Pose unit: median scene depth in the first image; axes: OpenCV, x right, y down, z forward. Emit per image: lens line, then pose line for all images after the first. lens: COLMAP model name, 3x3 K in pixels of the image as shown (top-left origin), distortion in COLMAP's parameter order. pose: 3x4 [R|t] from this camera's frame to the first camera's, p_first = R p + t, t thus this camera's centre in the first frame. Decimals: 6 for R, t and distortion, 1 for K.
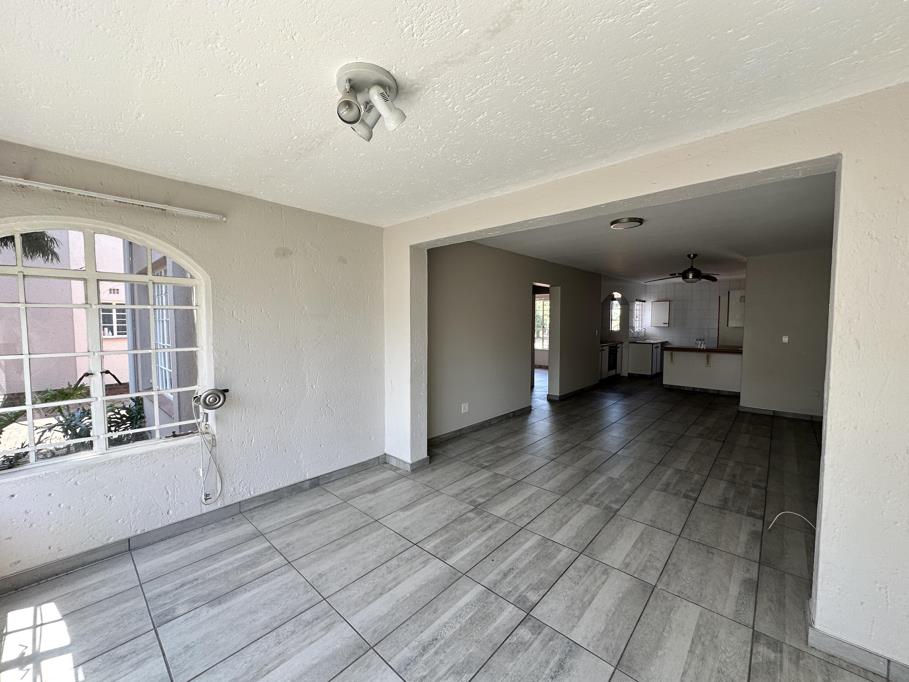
lens RADIAL K [[363.8, 0, 453.4], [0, 363.8, 341.1], [0, 0, 1]] dist [-0.000536, 0.000508]
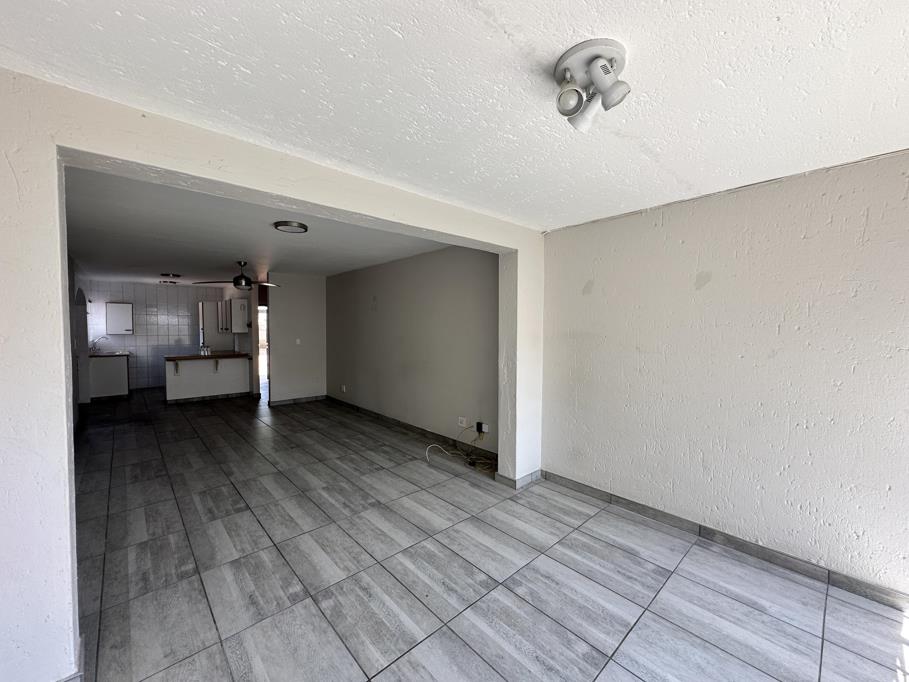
lens RADIAL K [[363.8, 0, 453.4], [0, 363.8, 341.1], [0, 0, 1]] dist [-0.000536, 0.000508]
pose [[0.092914, -0.038762, 0.994919, -0.615748], [0.053589, 0.997988, 0.033877, -0.042295], [-0.994231, 0.050169, 0.094804, 0.668028]]
